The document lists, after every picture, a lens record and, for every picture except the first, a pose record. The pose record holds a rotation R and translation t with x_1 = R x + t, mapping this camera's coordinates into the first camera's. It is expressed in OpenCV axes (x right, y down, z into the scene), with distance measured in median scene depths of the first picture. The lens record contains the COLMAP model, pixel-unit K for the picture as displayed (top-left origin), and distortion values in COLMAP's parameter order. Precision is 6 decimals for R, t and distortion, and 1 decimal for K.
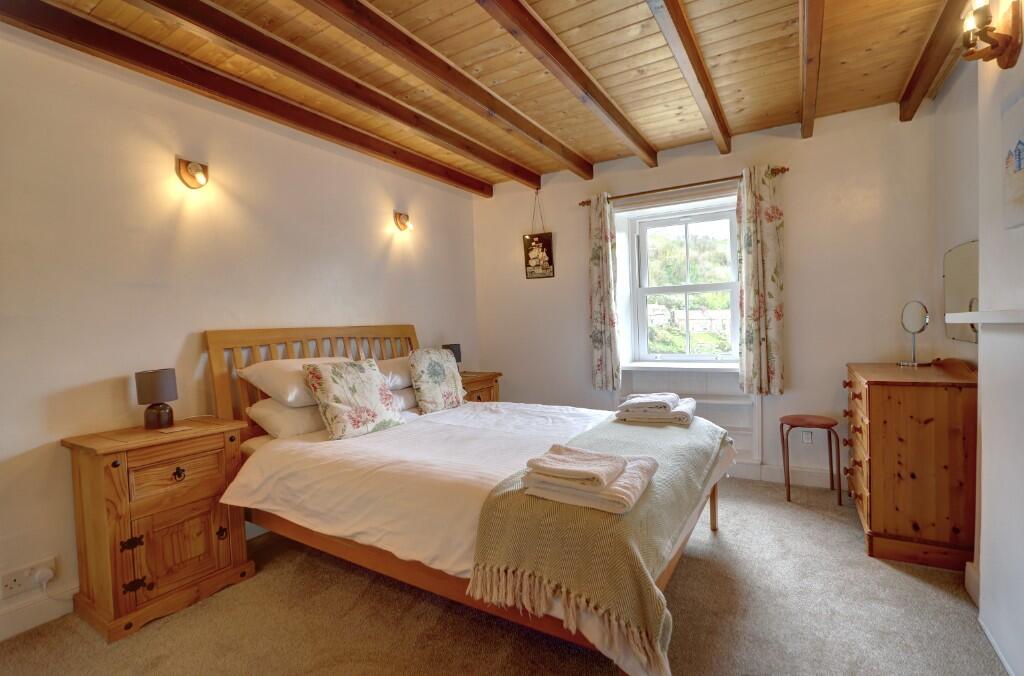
lens RADIAL K [[471.7, 0, 516.7], [0, 471.7, 333.9], [0, 0, 1]] dist [-0.024360, -0.000147]
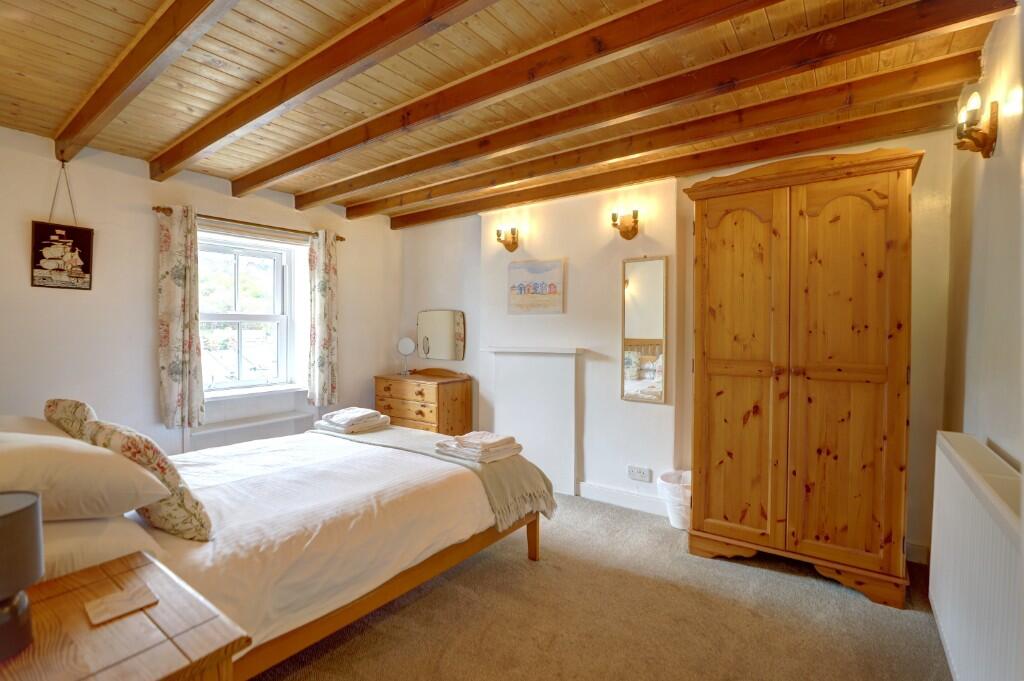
lens RADIAL K [[471.9, 0, 514.5], [0, 471.9, 338.1], [0, 0, 1]] dist [-0.000737, -0.000028]
pose [[0.104398, 0.013051, 0.994450, -0.627705], [0.021239, 0.999657, -0.015349, -0.022615], [-0.994309, 0.022724, 0.104085, 0.295209]]
